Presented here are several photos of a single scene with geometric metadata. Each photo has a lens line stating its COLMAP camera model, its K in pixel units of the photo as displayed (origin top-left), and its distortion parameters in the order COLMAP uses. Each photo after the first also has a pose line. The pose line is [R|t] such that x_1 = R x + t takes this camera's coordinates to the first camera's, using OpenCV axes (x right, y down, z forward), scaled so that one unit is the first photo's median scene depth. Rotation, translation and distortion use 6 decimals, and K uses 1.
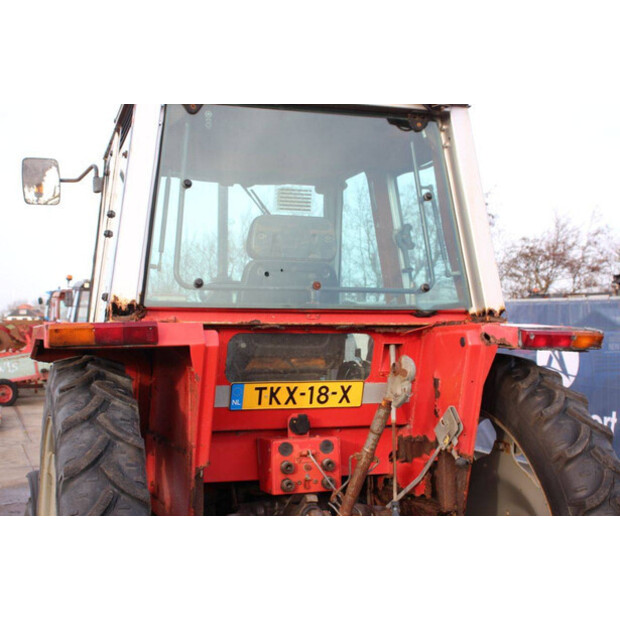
lens RADIAL K [[886.5, 0, 309.0], [0, 886.5, 312.3], [0, 0, 1]] dist [0.080514, 0.000000]
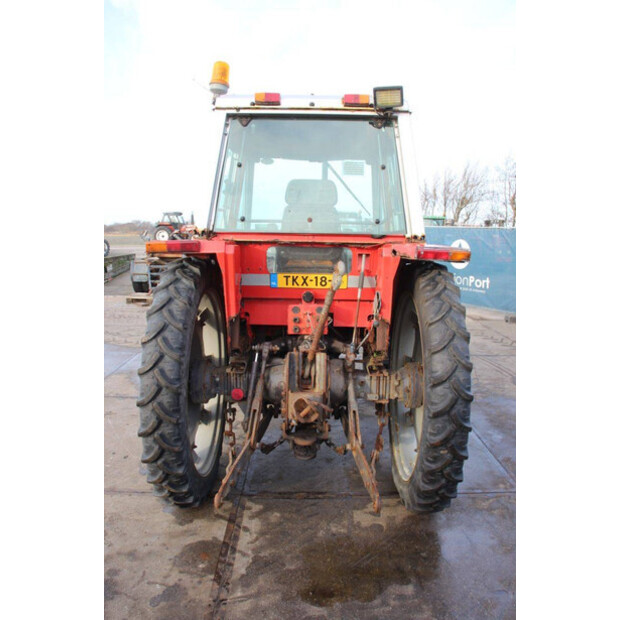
lens RADIAL K [[509.5, 0, 308.2], [0, 509.5, 308.5], [0, 0, 1]] dist [-0.121557, 0.068525]
pose [[0.942715, 0.059805, -0.328194, 0.337671], [-0.009745, 0.988316, 0.152104, -0.009315], [0.333457, -0.140192, 0.932284, 0.025026]]
